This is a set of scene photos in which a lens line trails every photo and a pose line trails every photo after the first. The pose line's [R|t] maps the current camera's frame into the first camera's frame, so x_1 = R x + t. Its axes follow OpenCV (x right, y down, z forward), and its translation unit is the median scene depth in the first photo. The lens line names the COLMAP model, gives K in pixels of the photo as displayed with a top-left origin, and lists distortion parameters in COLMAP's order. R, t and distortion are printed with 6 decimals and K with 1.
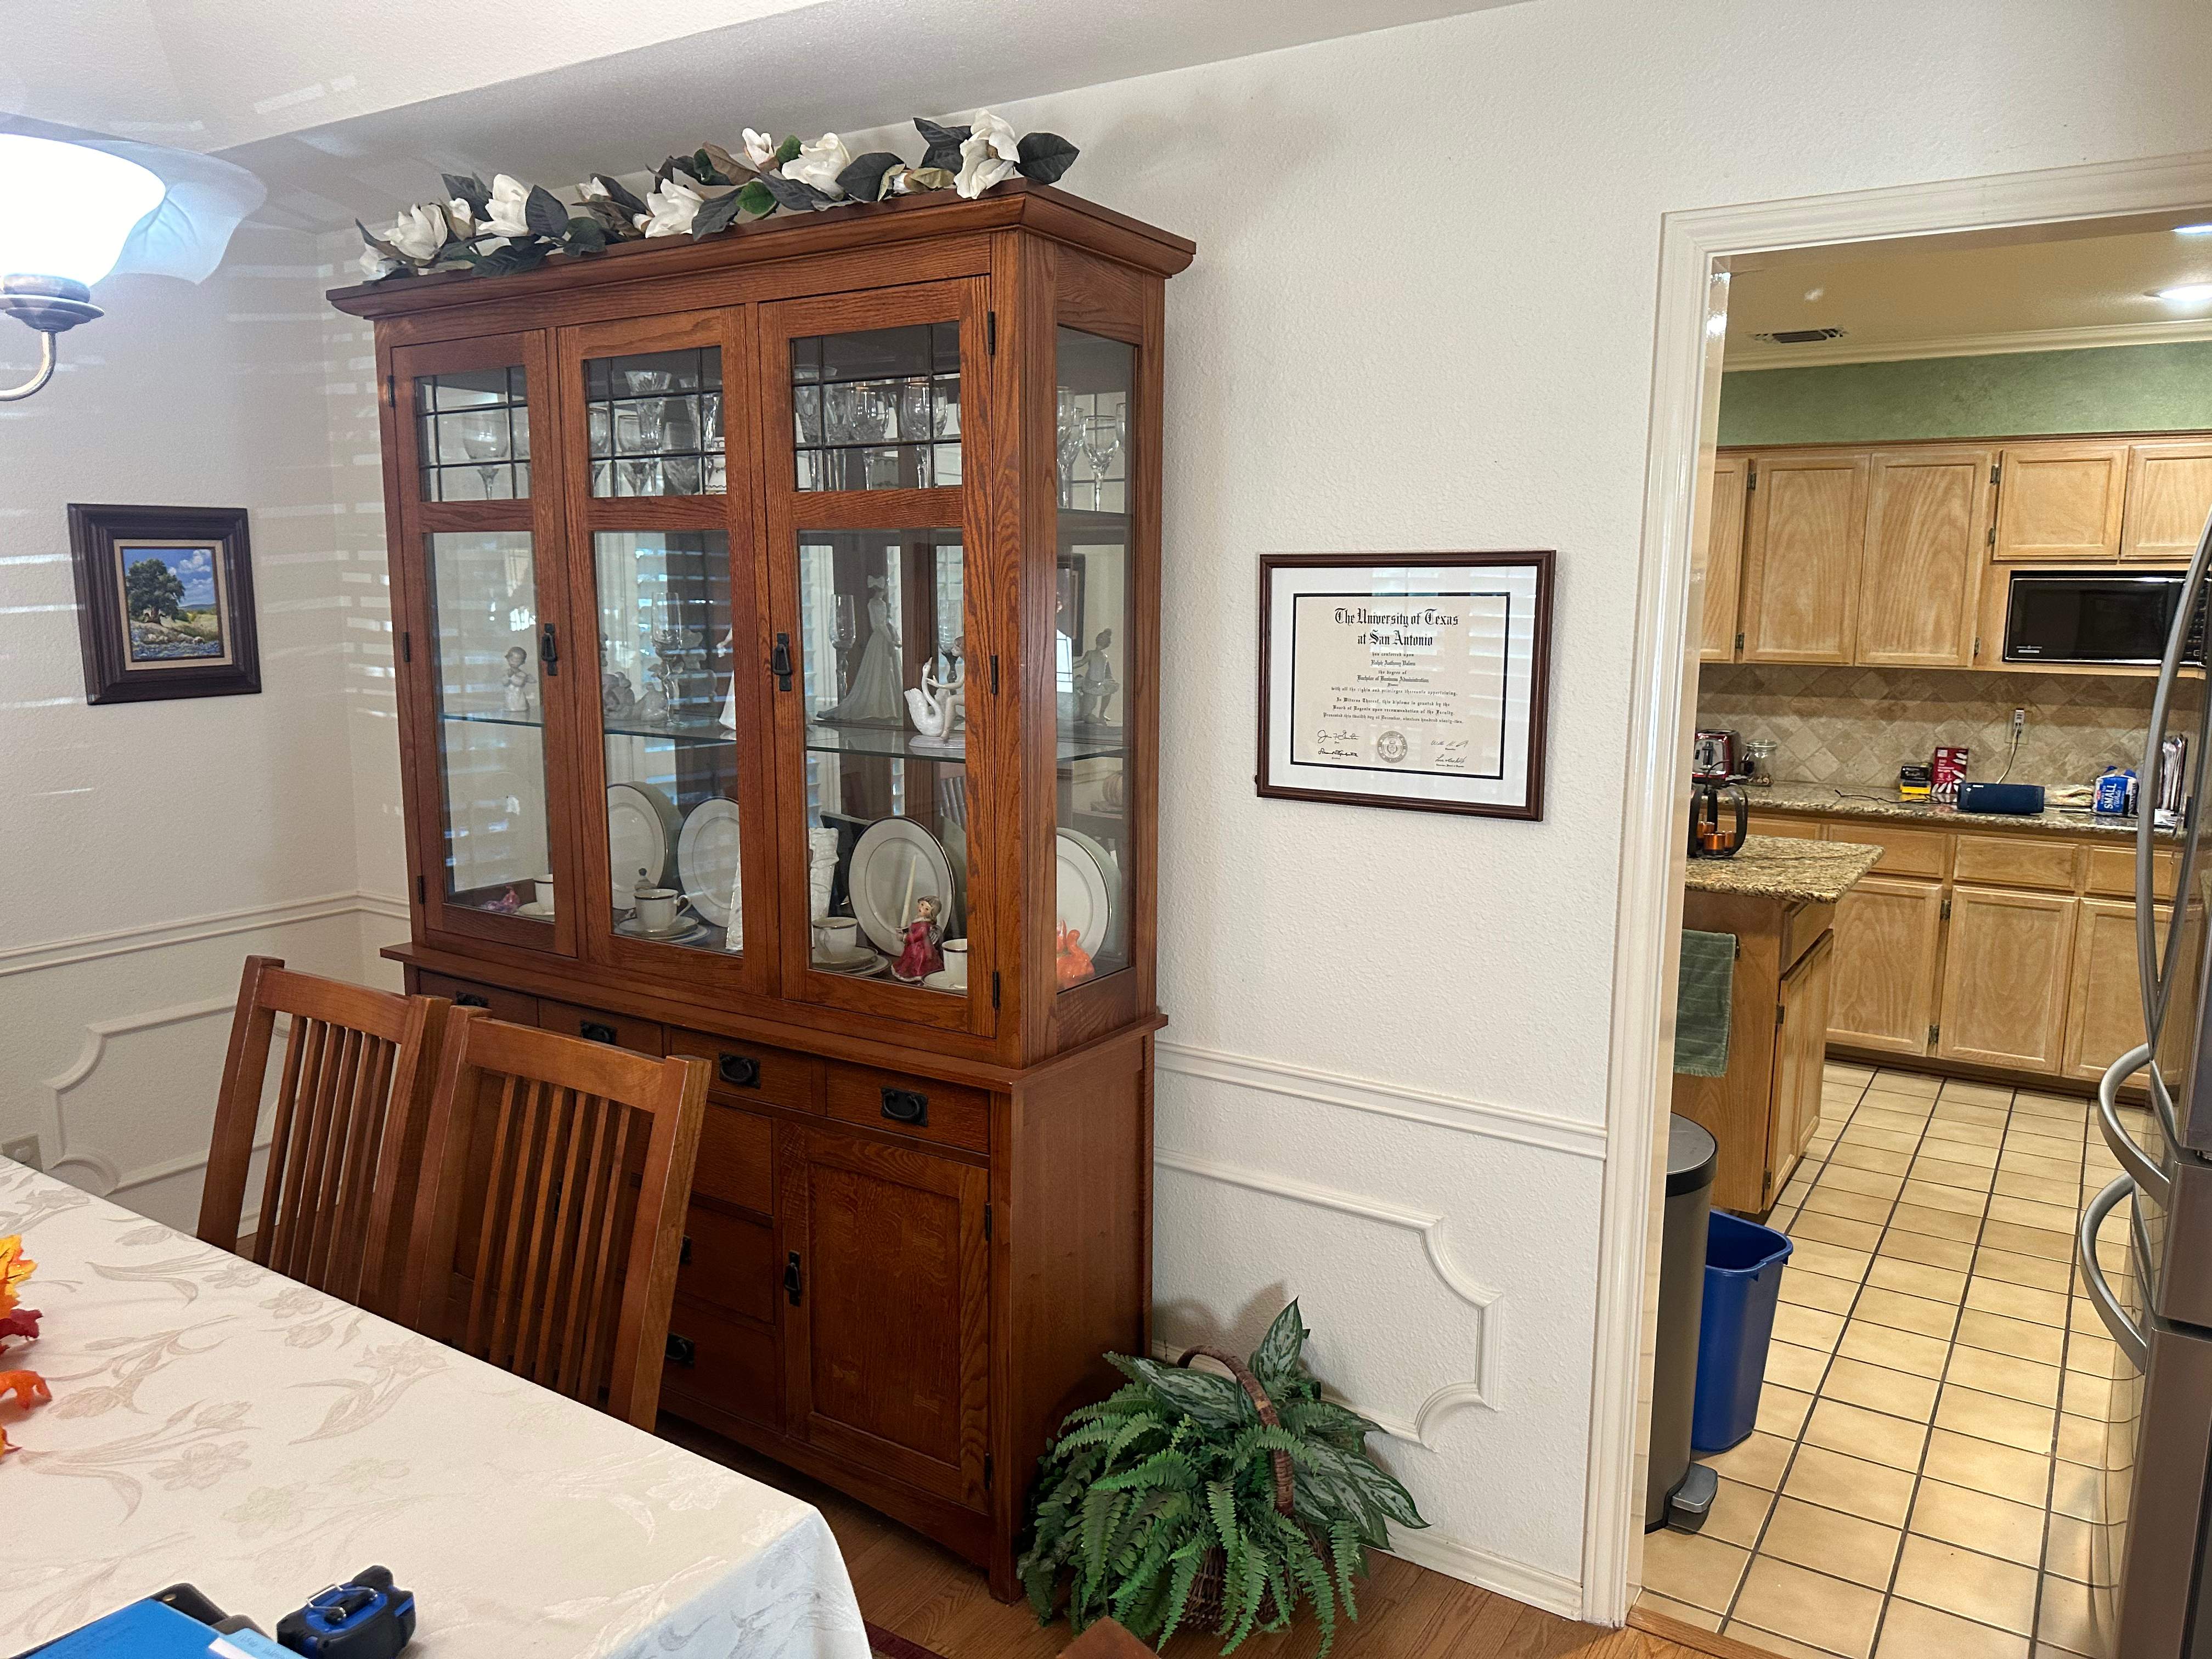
lens RADIAL K [[1580.3, 0, 1125.5], [0, 1580.3, 825.6], [0, 0, 1]] dist [0.059297, -0.074586]
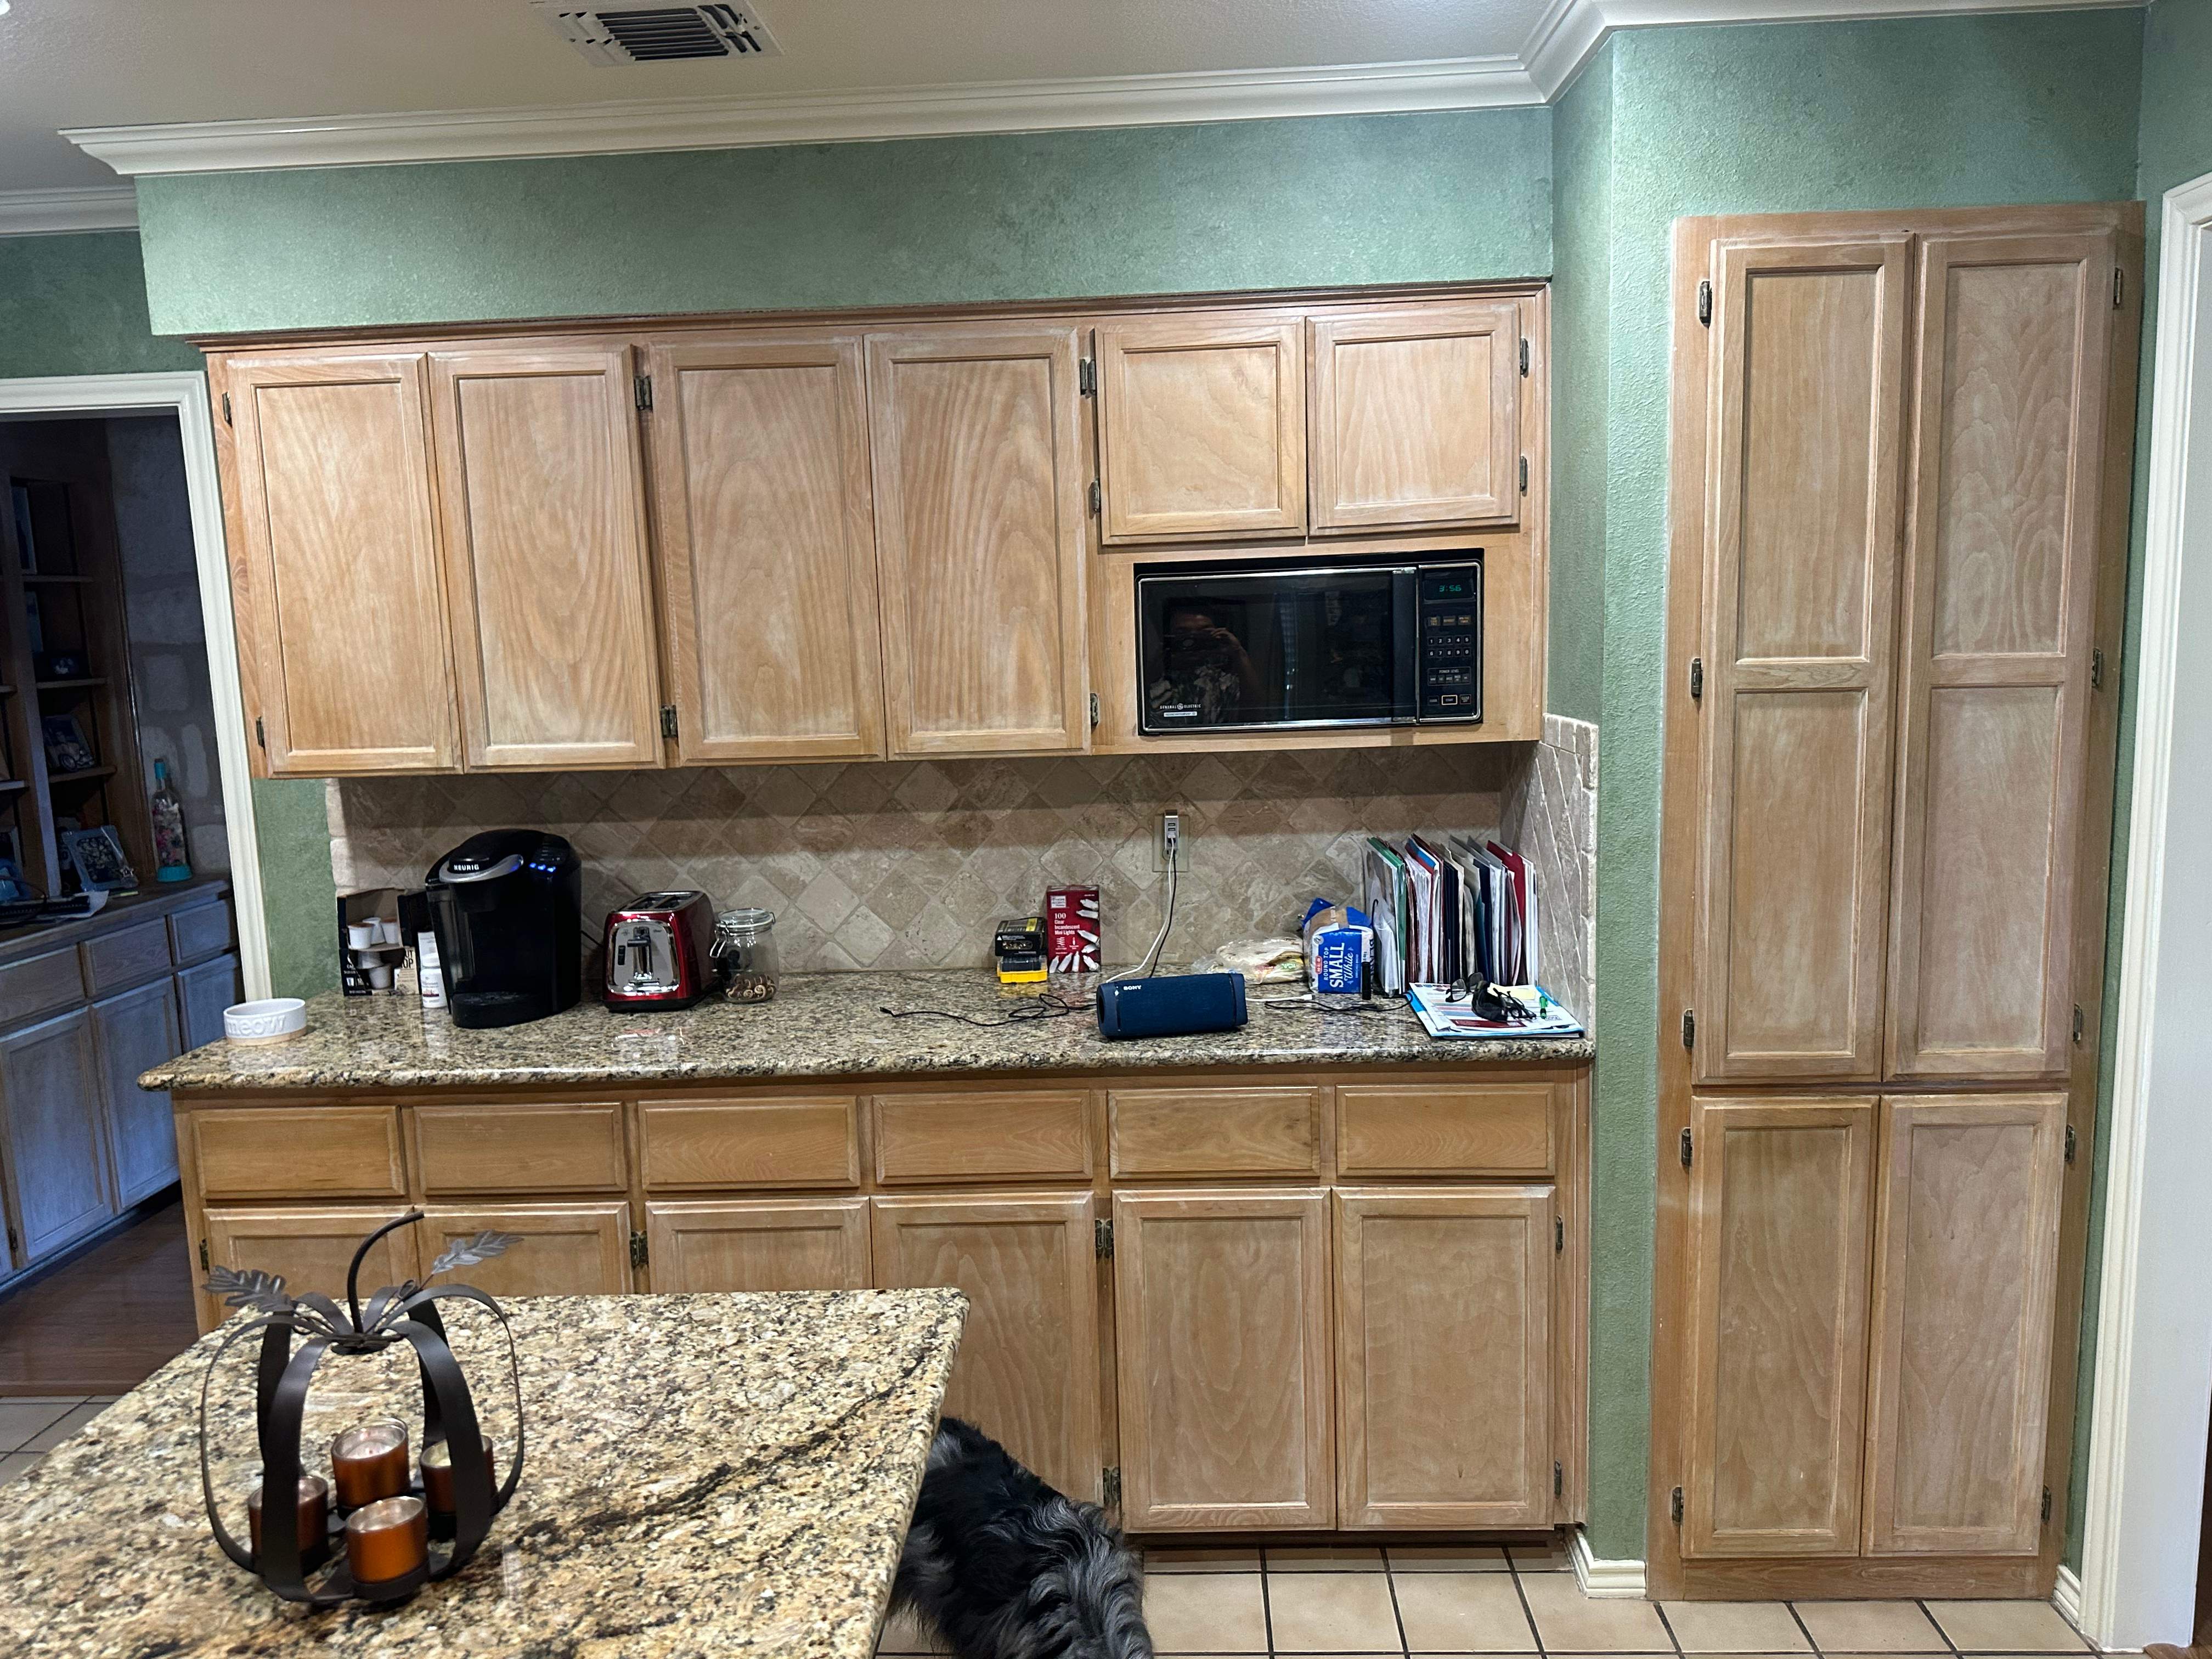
lens RADIAL K [[1580.3, 0, 1108.7], [0, 1580.3, 837.0], [0, 0, 1]] dist [0.059297, -0.074586]
pose [[0.864612, -0.107141, 0.490883, 0.277430], [0.117174, 0.993057, 0.010362, -0.075315], [-0.488585, 0.048560, 0.871164, 0.546887]]
